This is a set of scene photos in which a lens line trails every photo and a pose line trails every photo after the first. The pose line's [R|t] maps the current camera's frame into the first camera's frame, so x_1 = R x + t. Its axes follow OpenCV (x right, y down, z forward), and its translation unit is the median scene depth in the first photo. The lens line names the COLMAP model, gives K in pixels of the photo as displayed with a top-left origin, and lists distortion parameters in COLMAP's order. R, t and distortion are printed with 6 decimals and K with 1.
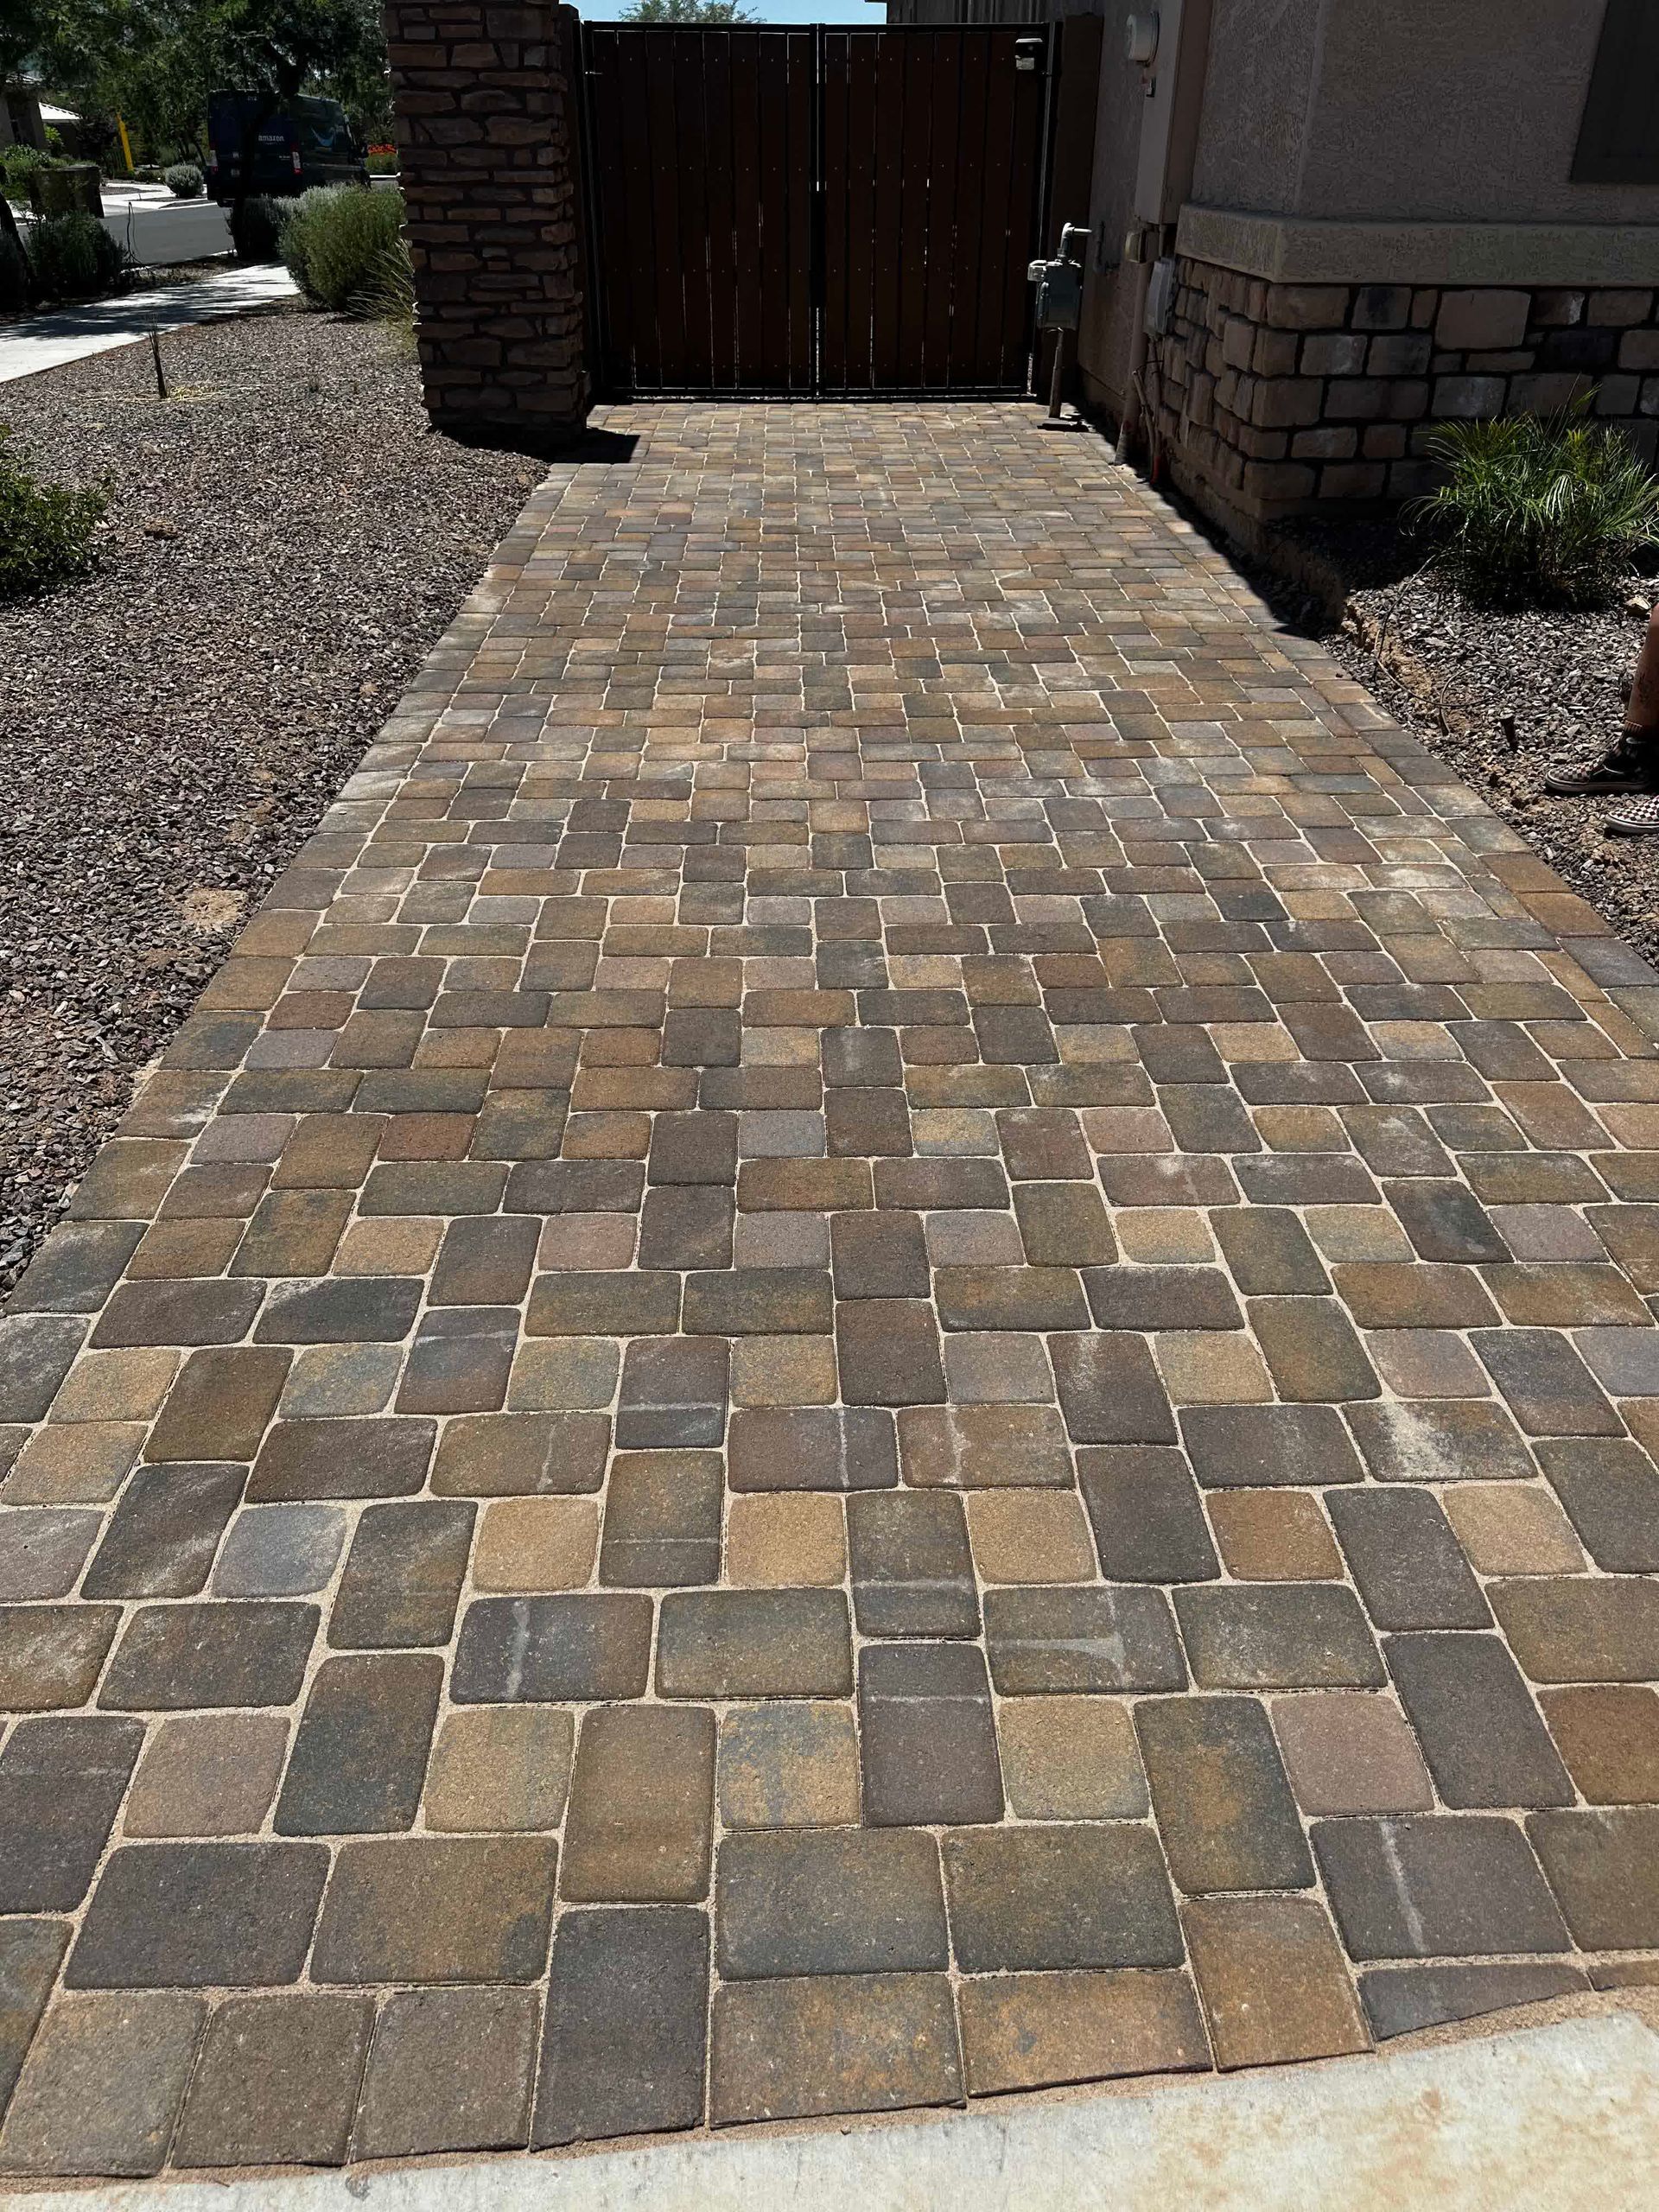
lens RADIAL K [[1586.0, 0, 842.6], [0, 1586.0, 1097.6], [0, 0, 1]] dist [0.019152, -0.027129]
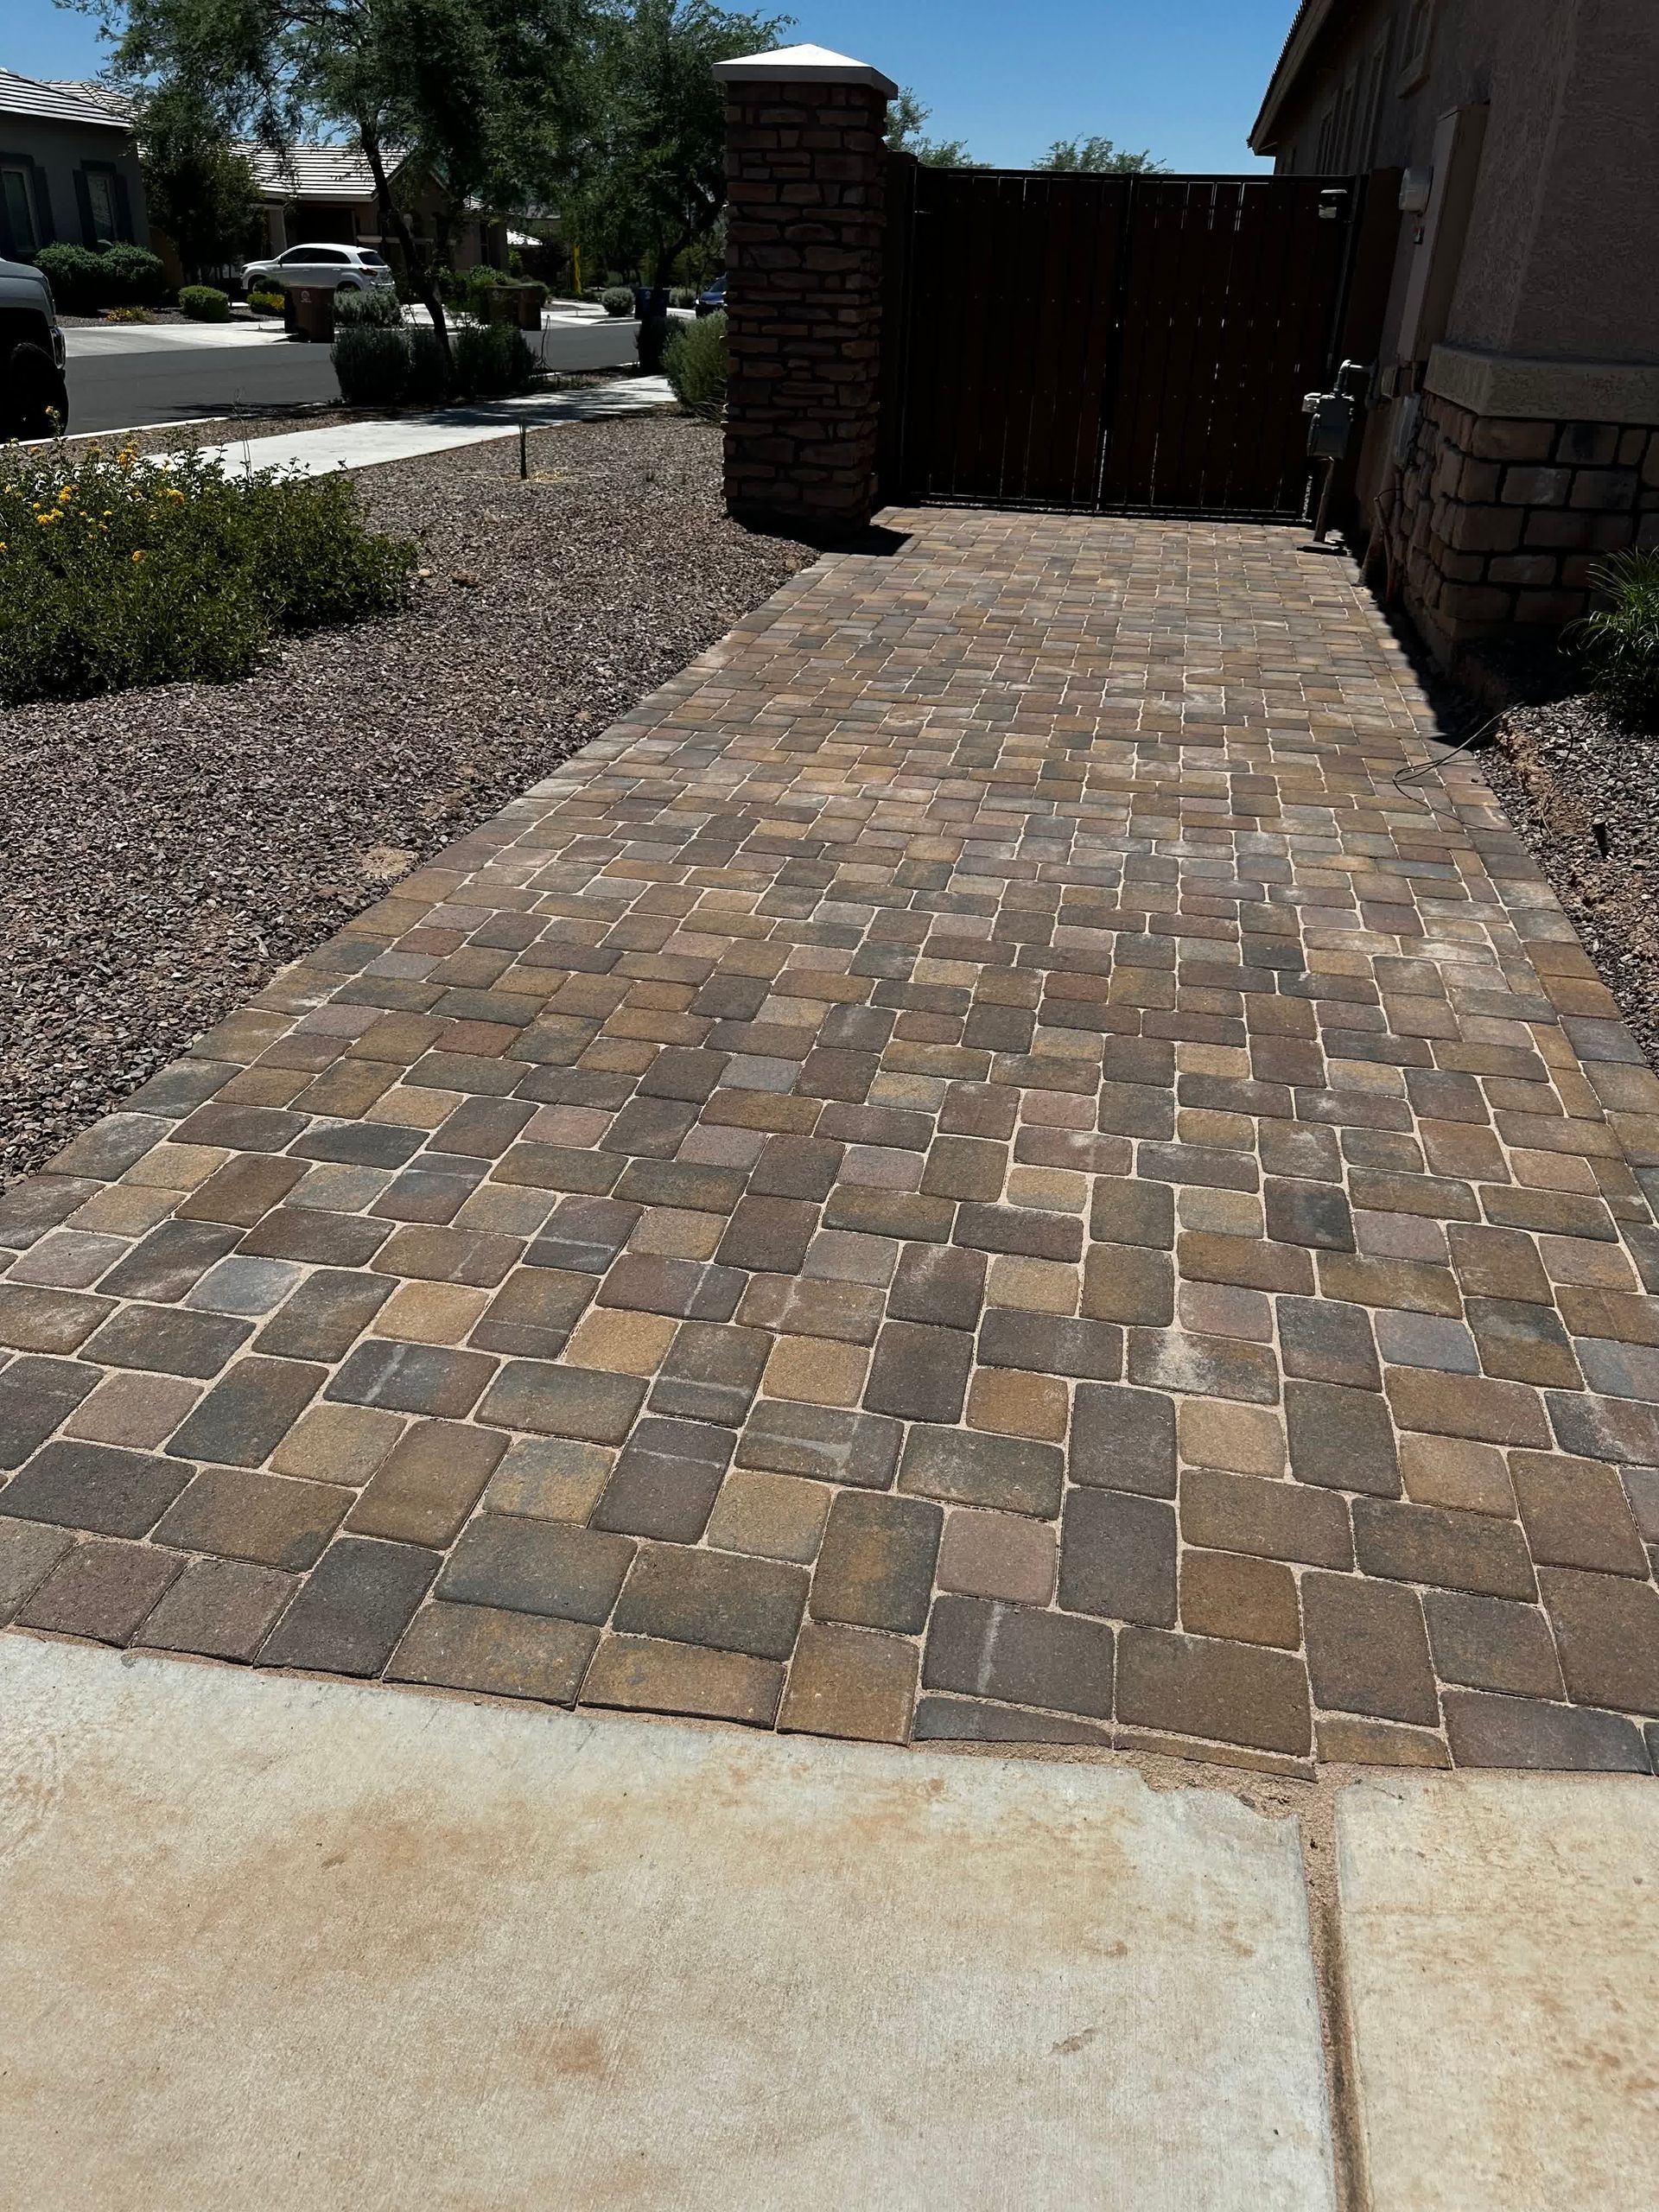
lens RADIAL K [[1573.6, 0, 839.5], [0, 1573.6, 1084.0], [0, 0, 1]] dist [0.126643, -0.237147]
pose [[0.973665, 0.125721, -0.190187, 0.219140], [-0.139677, 0.988267, -0.061795, 0.085990], [0.180187, 0.086732, 0.979801, -0.126855]]
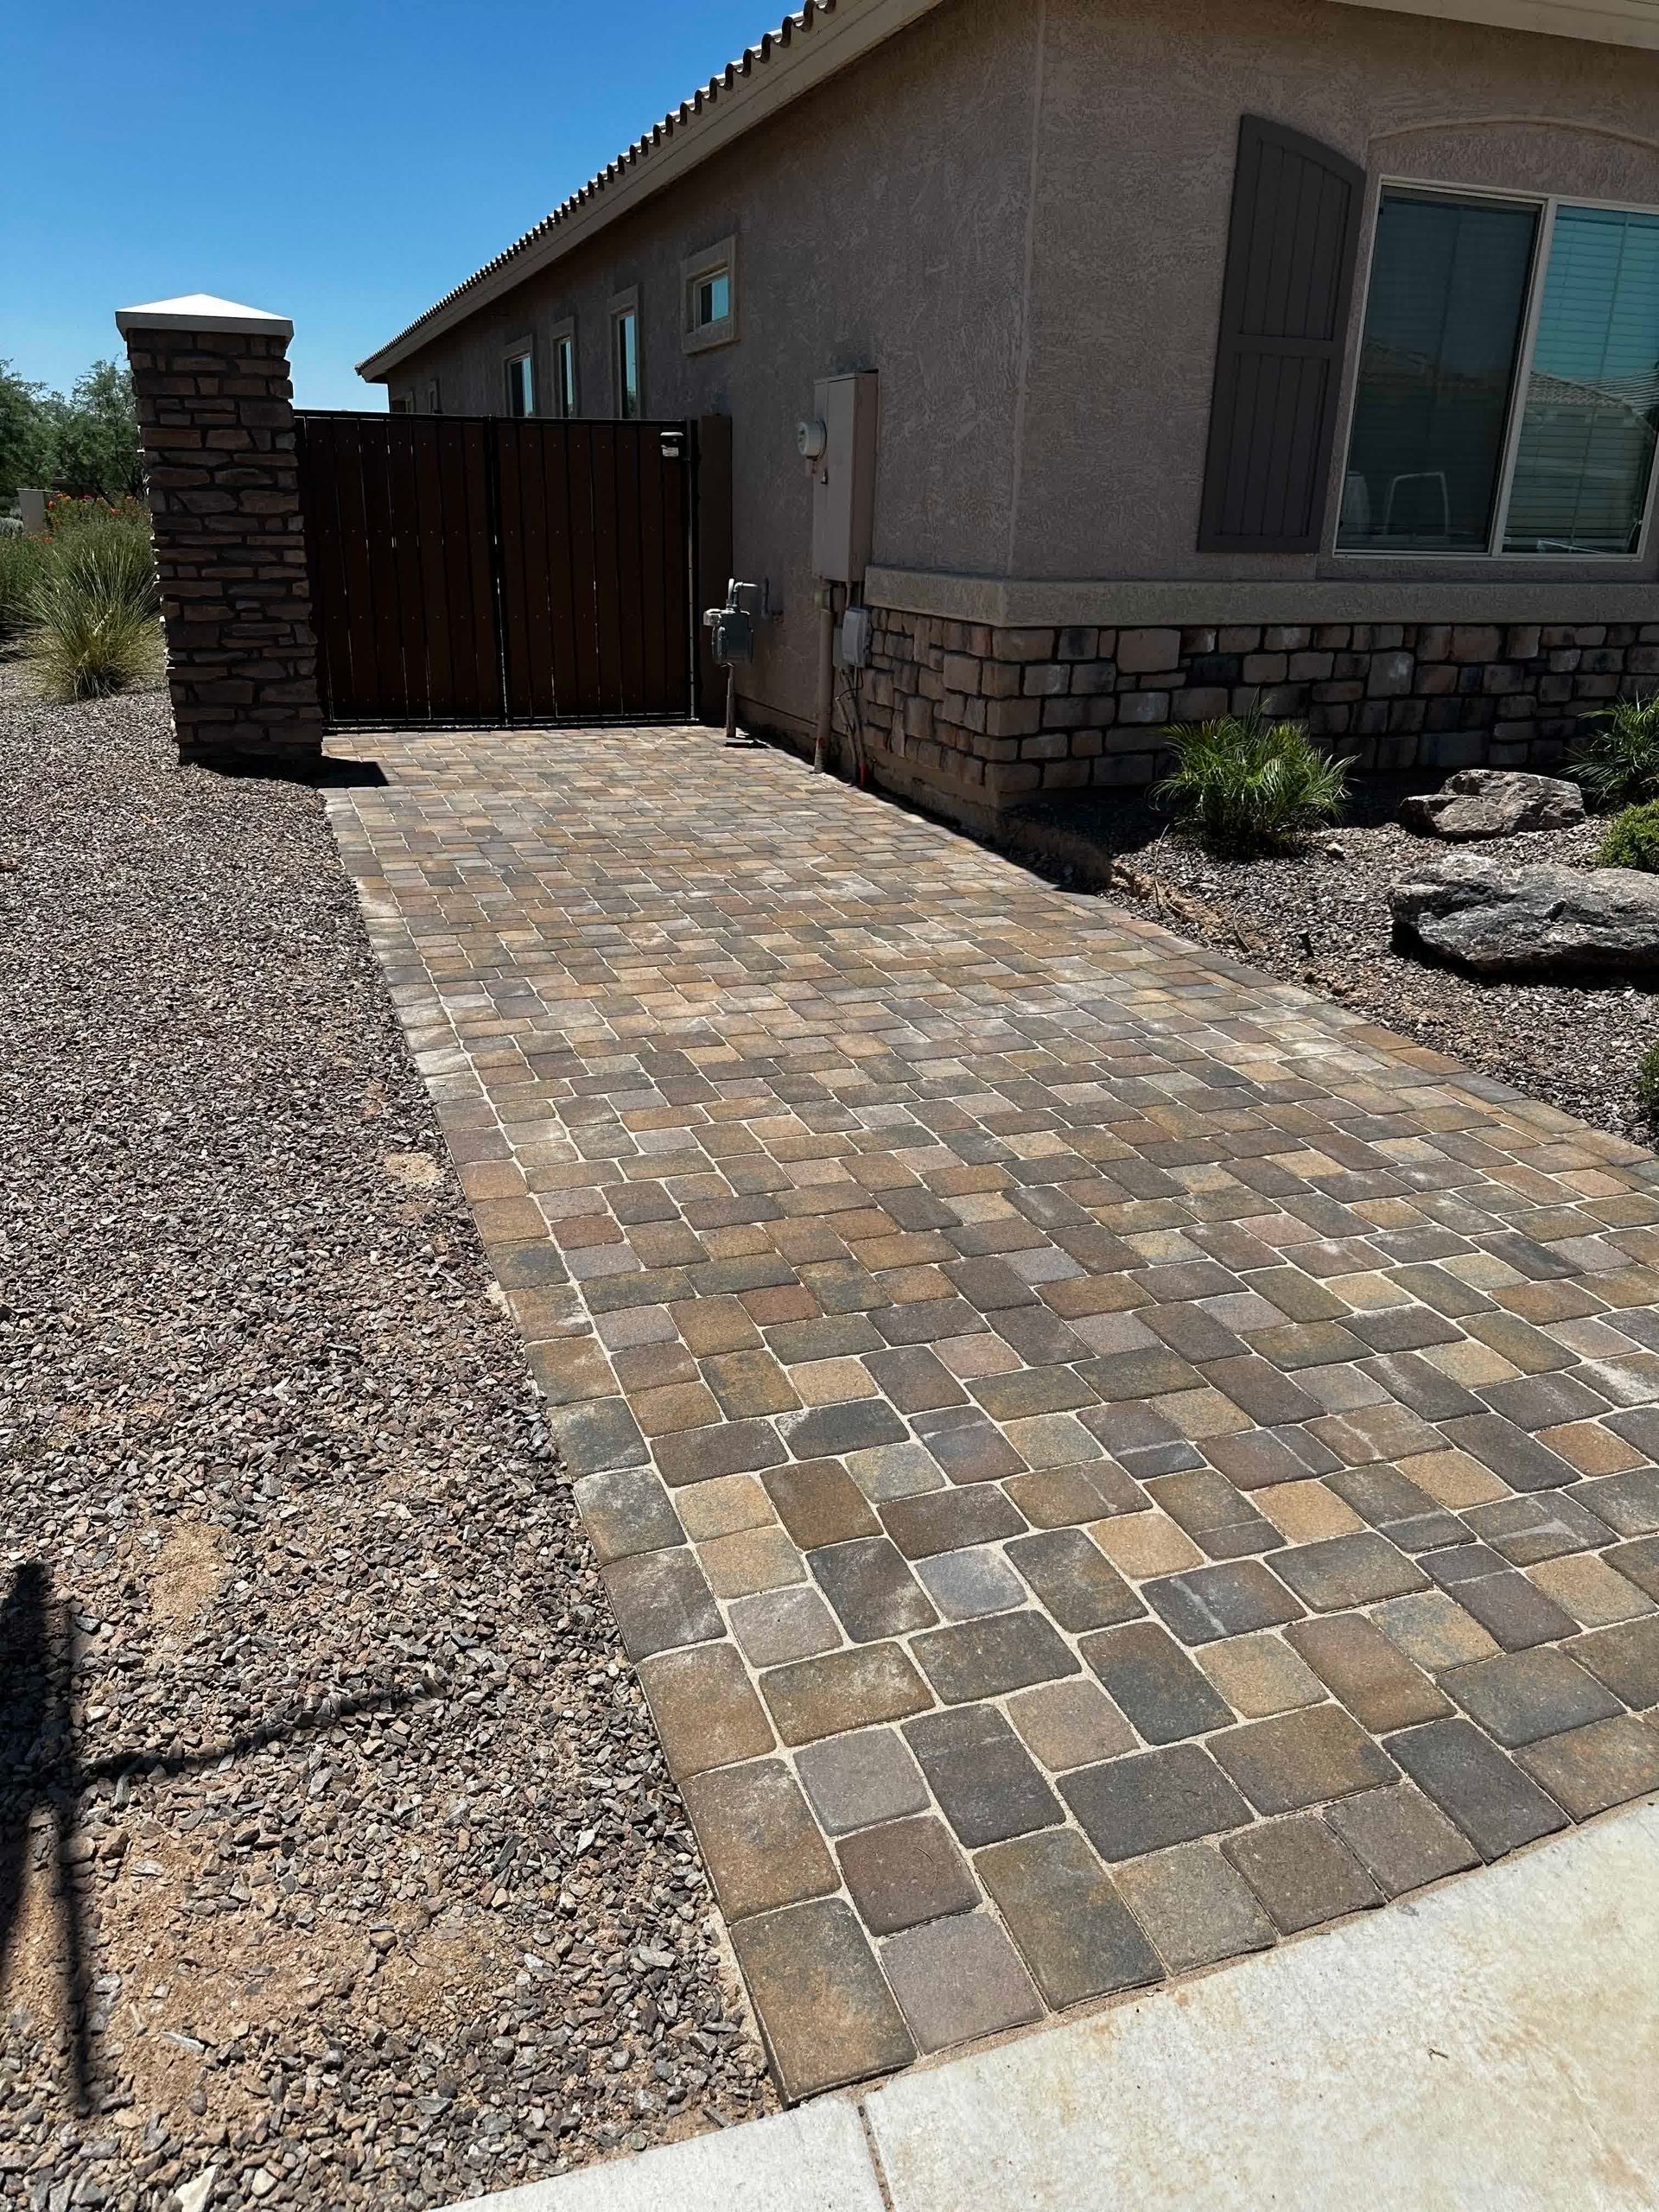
lens RADIAL K [[1555.2, 0, 829.5], [0, 1555.2, 1106.0], [0, 0, 1]] dist [0.144095, -0.293994]
pose [[0.949554, -0.101985, 0.296558, -0.503857], [0.152050, 0.976779, -0.150940, 0.055084], [-0.274278, 0.188417, 0.943011, -0.137940]]
